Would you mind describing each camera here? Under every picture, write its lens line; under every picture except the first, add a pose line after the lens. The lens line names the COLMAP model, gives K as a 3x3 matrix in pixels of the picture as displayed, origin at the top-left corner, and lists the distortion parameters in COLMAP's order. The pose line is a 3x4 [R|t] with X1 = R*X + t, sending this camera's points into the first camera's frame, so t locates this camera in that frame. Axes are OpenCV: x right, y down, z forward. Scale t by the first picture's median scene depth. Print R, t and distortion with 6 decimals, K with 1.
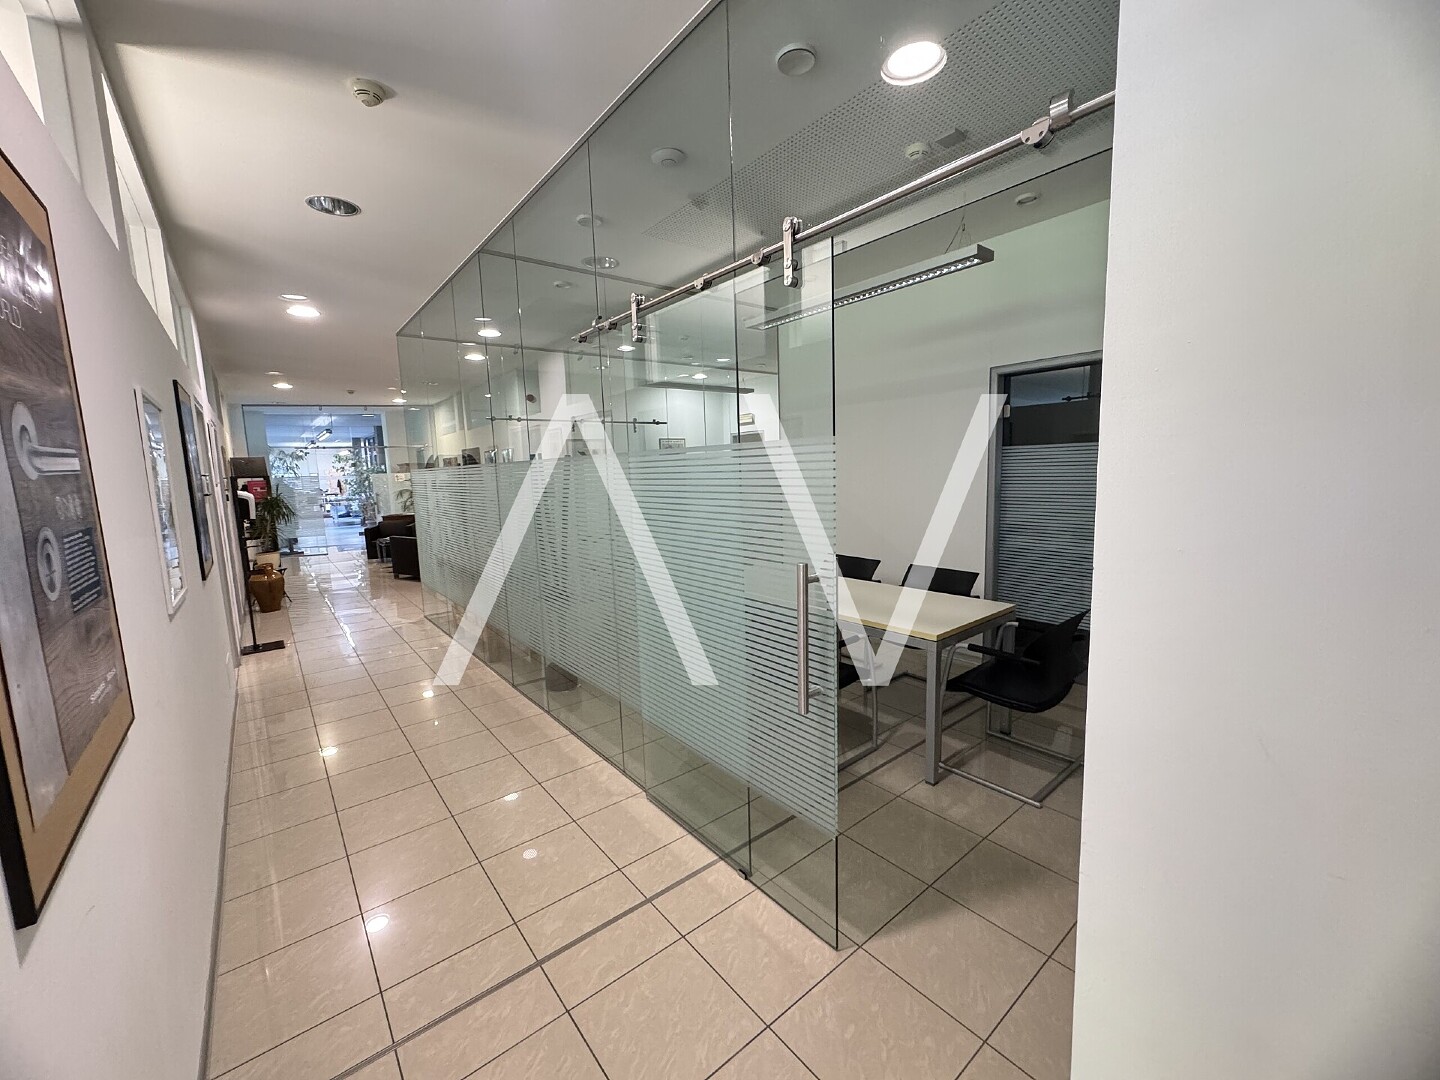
lens RADIAL K [[575.4, 0, 718.2], [0, 575.4, 539.4], [0, 0, 1]] dist [-0.001208, -0.000202]
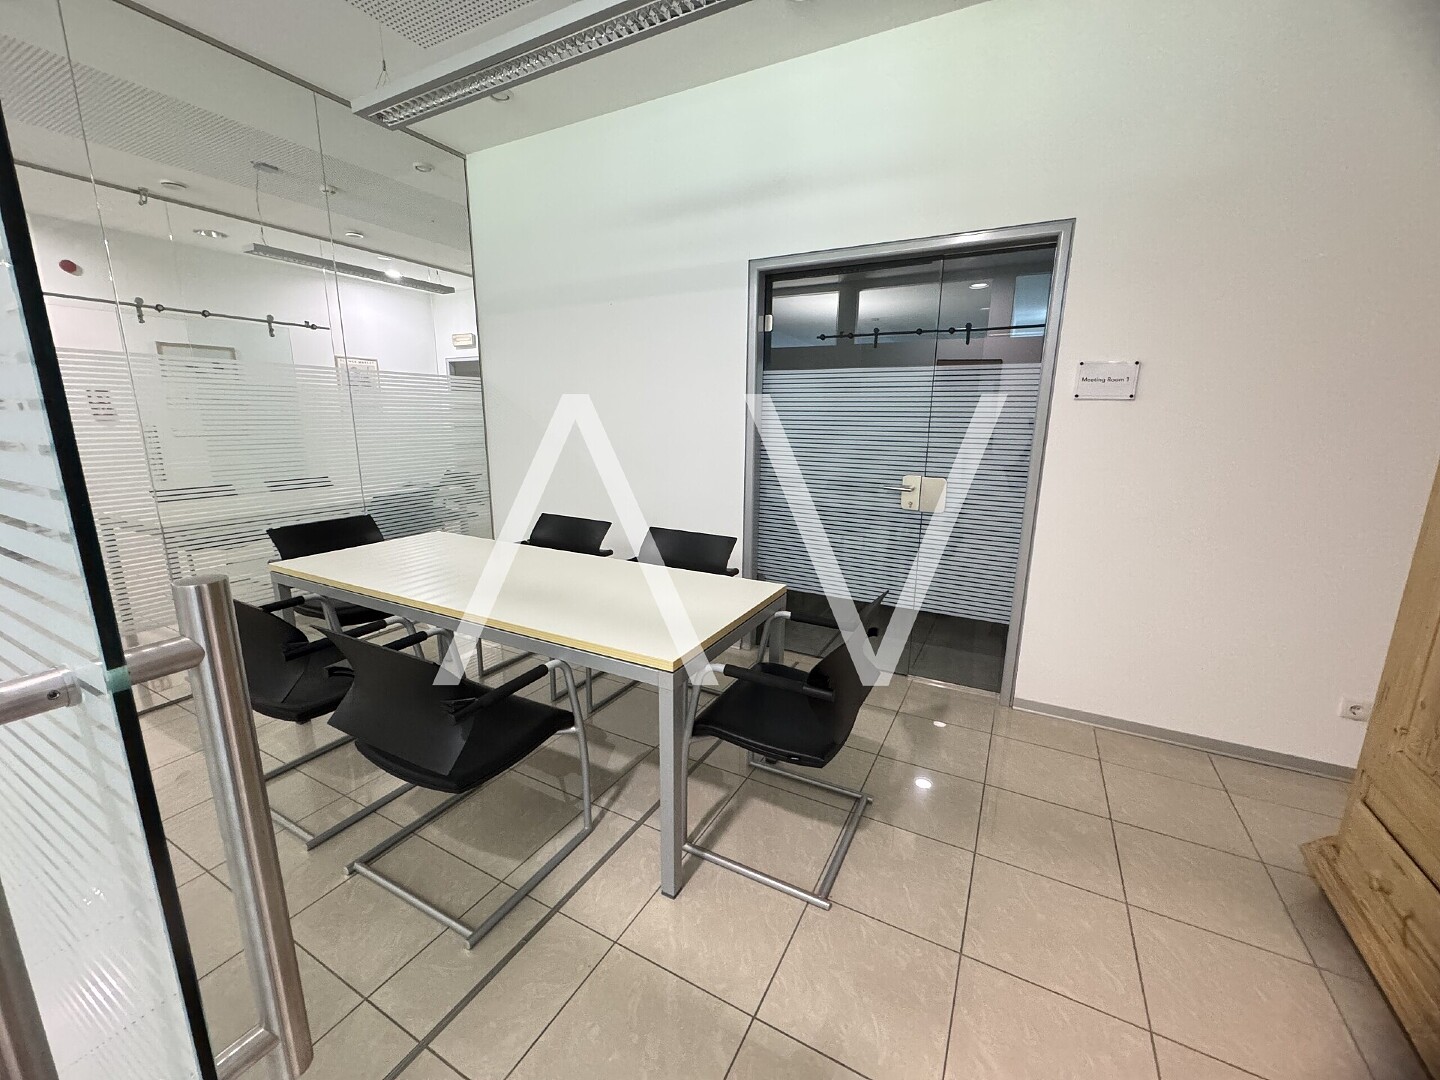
lens RADIAL K [[575.4, 0, 718.2], [0, 575.4, 539.4], [0, 0, 1]] dist [-0.001208, -0.000202]
pose [[0.919698, -0.036847, 0.390893, 0.167784], [0.005186, 0.996640, 0.081746, -0.000356], [-0.392591, -0.073154, 0.916799, 0.389770]]
